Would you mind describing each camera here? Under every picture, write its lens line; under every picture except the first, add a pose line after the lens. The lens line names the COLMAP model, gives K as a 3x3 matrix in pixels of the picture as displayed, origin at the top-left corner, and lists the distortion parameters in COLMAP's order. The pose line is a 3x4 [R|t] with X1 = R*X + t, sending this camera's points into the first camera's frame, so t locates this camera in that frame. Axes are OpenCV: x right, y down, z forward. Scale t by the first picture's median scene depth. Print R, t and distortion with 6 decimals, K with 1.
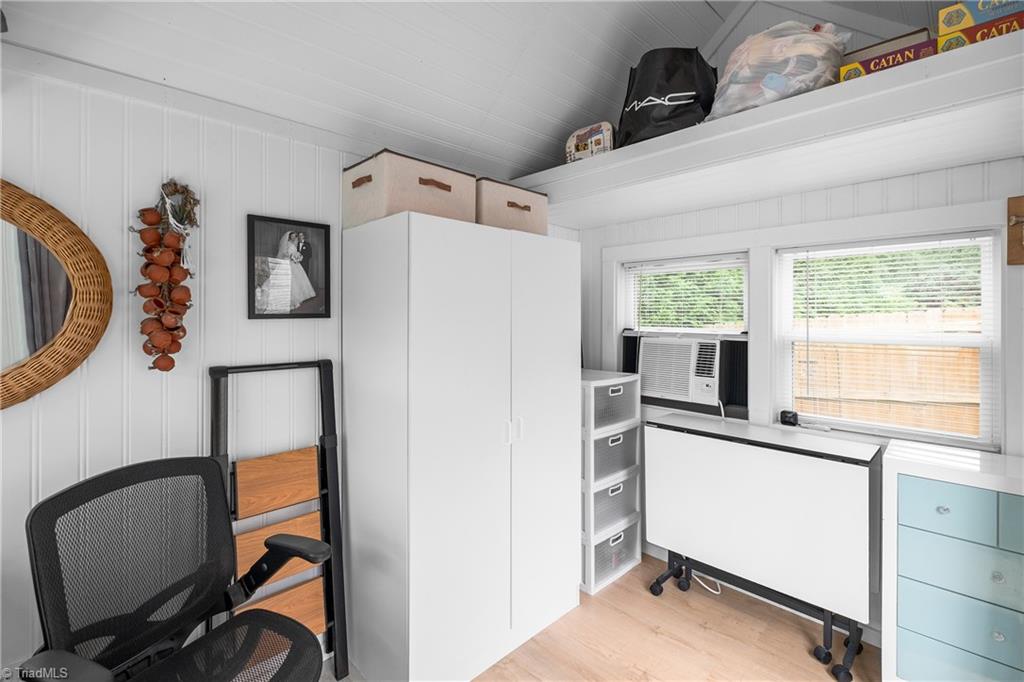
lens RADIAL K [[458.0, 0, 510.7], [0, 458.0, 319.3], [0, 0, 1]] dist [0.001291, 0.000252]
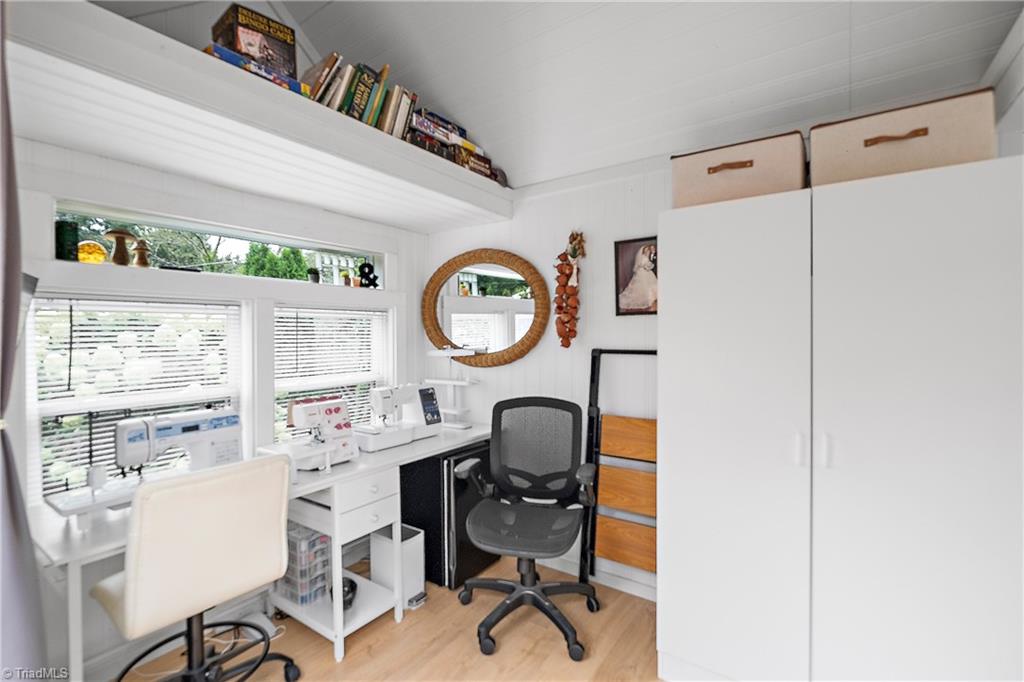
lens RADIAL K [[460.9, 0, 509.4], [0, 460.9, 333.5], [0, 0, 1]] dist [-0.003138, -0.000131]
pose [[0.185301, 0.000687, -0.982681, 0.748297], [0.000824, 0.999999, 0.000855, 0.050597], [0.982681, -0.000968, 0.185301, 0.419900]]
